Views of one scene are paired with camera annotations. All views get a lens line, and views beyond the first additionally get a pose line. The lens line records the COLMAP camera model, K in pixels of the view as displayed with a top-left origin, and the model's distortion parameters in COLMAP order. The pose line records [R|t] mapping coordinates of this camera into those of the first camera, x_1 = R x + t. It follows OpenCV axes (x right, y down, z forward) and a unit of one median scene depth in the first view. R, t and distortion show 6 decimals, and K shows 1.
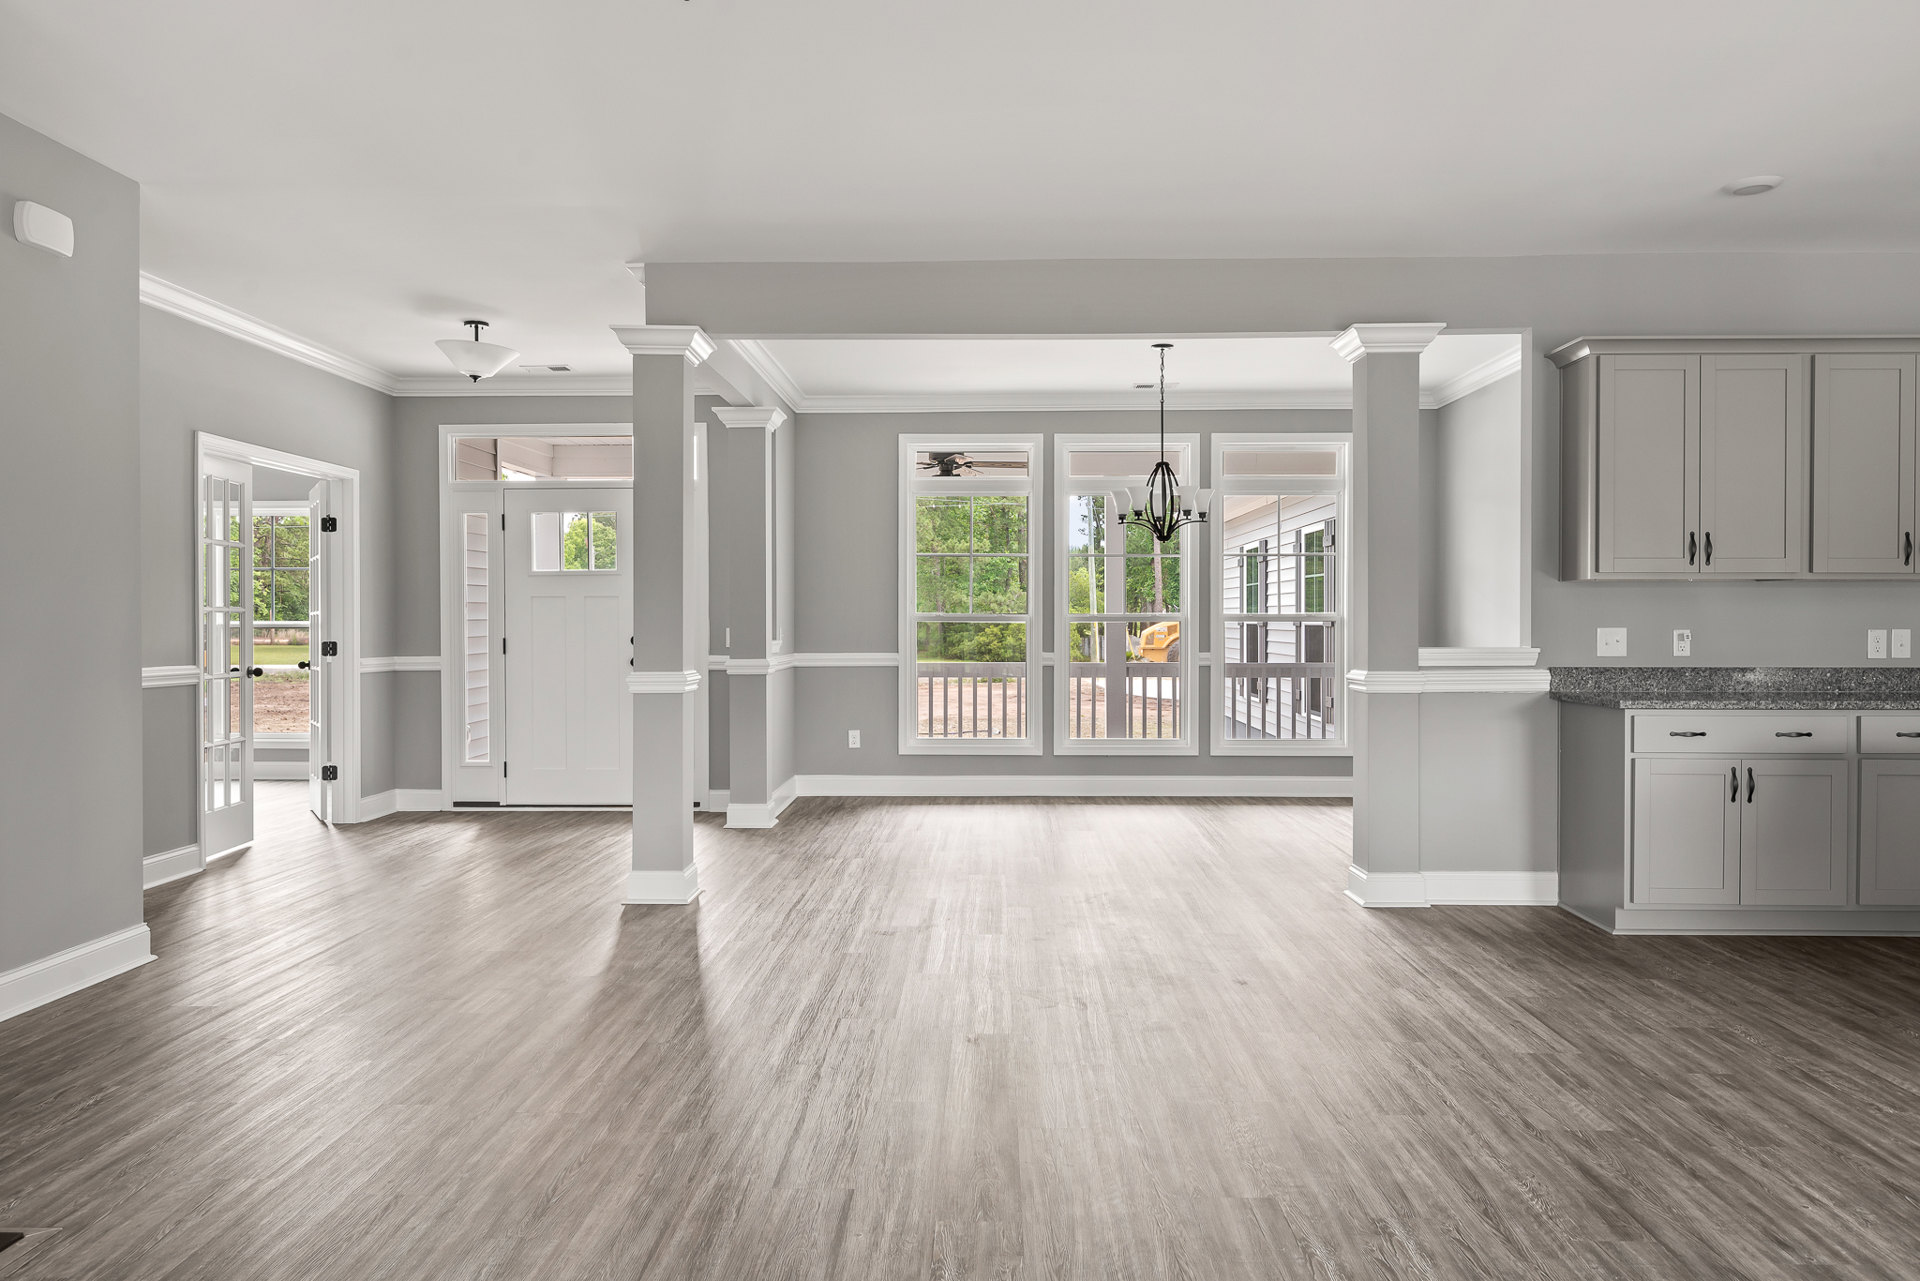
lens RADIAL K [[1342.9, 0, 960.0], [0, 1342.9, 640.5], [0, 0, 1]] dist [-0.003488, 0.000843]
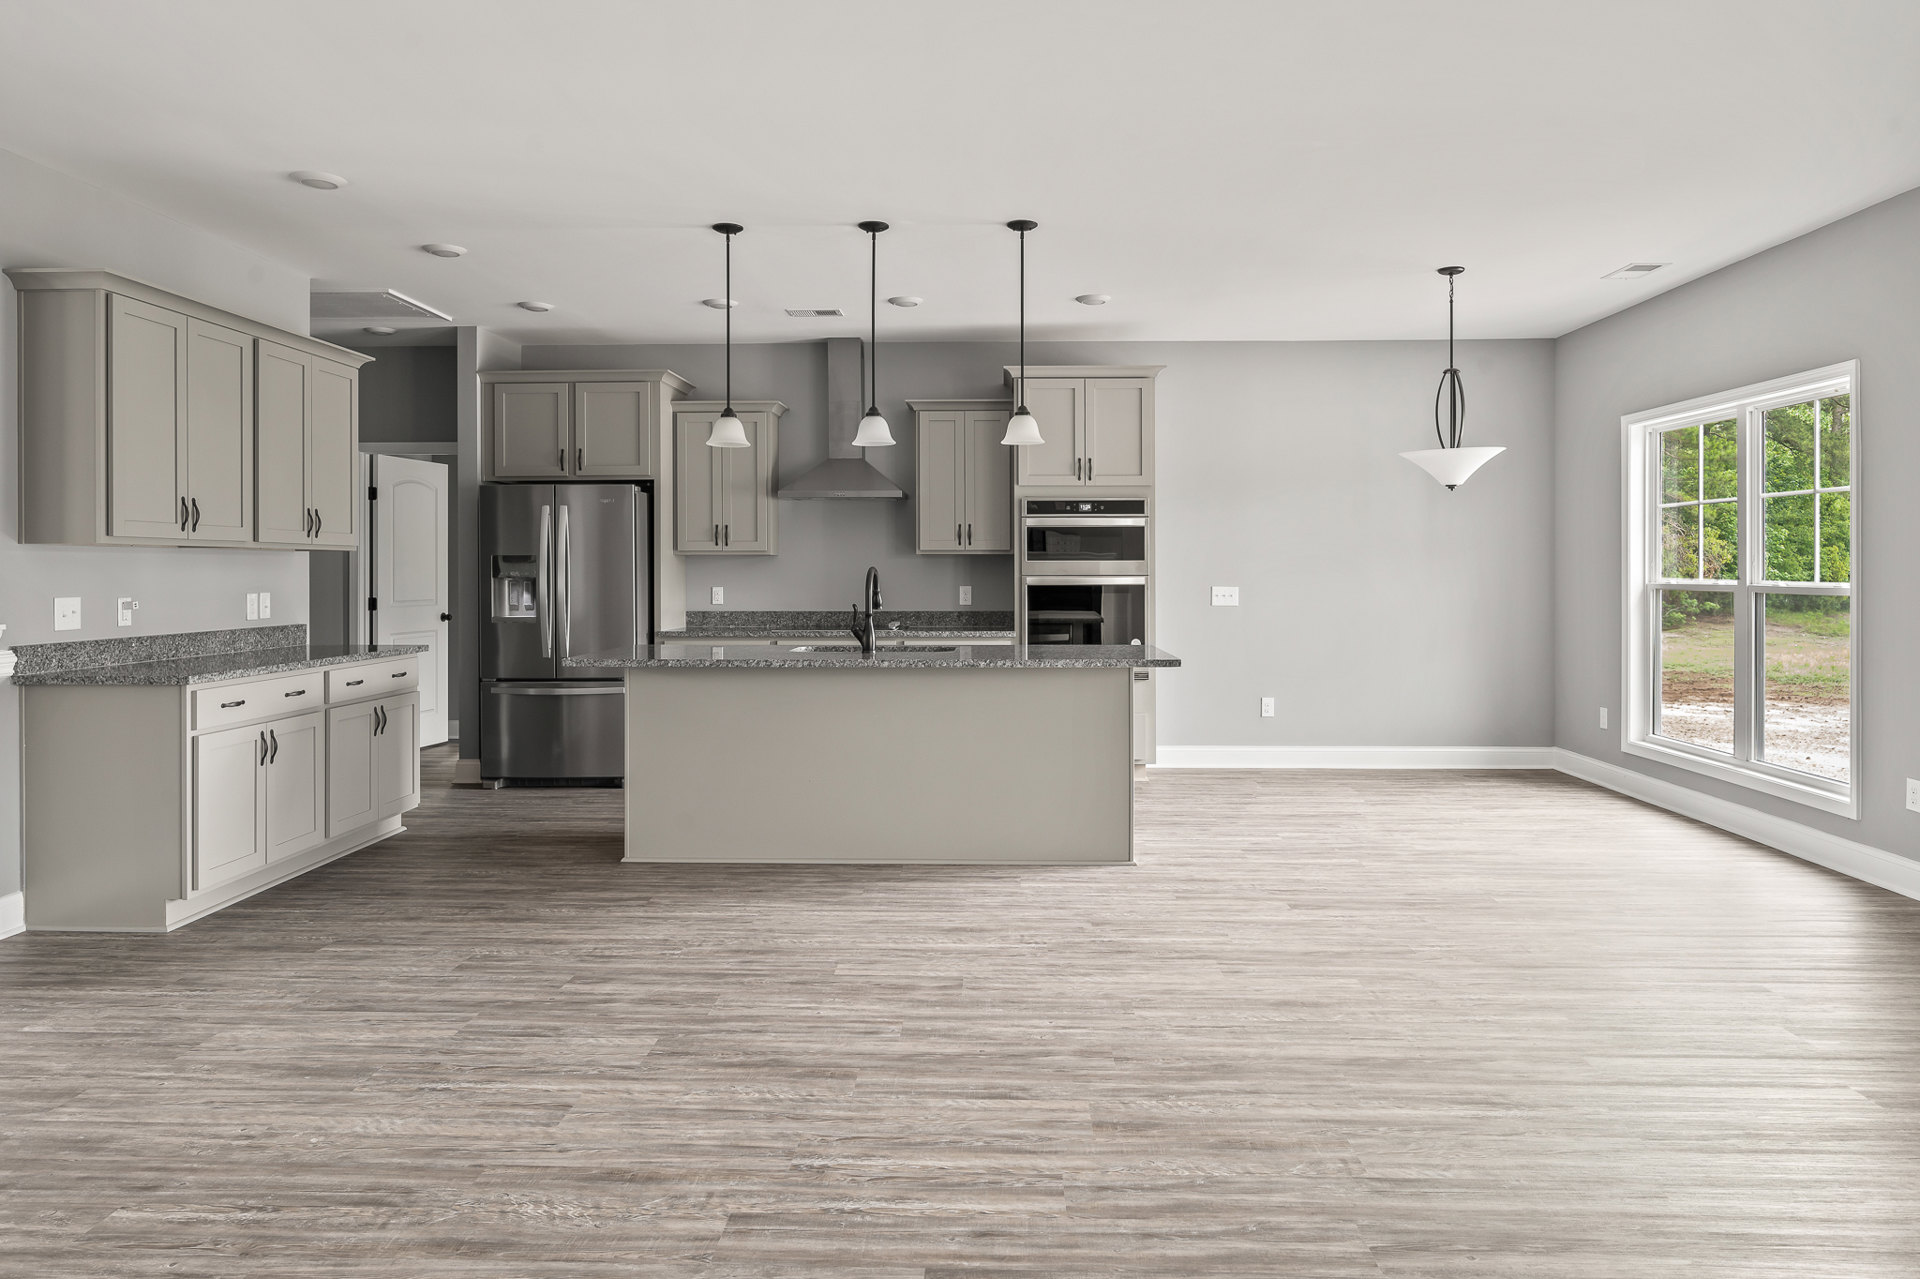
lens RADIAL K [[1210.2, 0, 962.0], [0, 1210.2, 576.1], [0, 0, 1]] dist [-0.004865, -0.003450]
pose [[0.000725, -0.007000, 0.999975, -0.524757], [0.016184, 0.999845, 0.006988, -0.033306], [-0.999869, 0.016179, 0.000838, 0.702710]]
